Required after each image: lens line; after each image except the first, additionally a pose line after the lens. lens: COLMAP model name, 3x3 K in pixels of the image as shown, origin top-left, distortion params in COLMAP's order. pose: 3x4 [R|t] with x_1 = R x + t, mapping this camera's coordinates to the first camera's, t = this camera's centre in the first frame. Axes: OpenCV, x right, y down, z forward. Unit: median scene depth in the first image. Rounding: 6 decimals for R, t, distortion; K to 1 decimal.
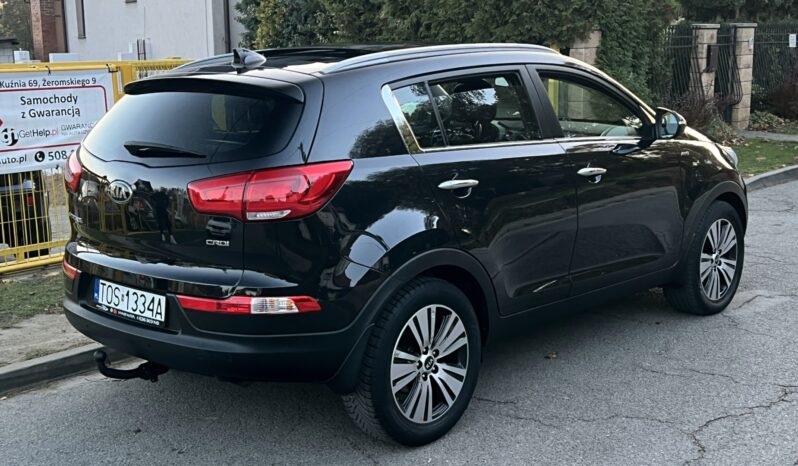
lens RADIAL K [[1006.9, 0, 403.1], [0, 1006.9, 231.7], [0, 0, 1]] dist [0.220975, -0.666397]
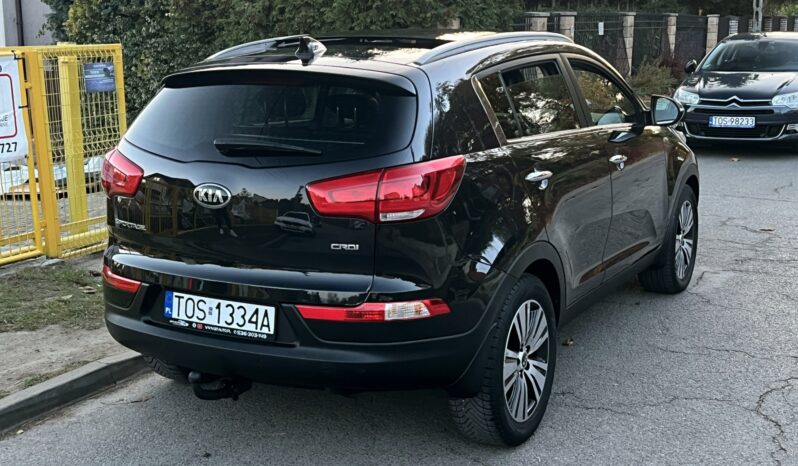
lens RADIAL K [[1006.9, 0, 403.1], [0, 1006.9, 231.7], [0, 0, 1]] dist [0.220975, -0.666397]
pose [[0.971683, -0.040217, 0.232842, -0.316166], [0.036683, 0.999137, 0.019486, -0.017504], [-0.233425, -0.010393, 0.972319, 0.077277]]
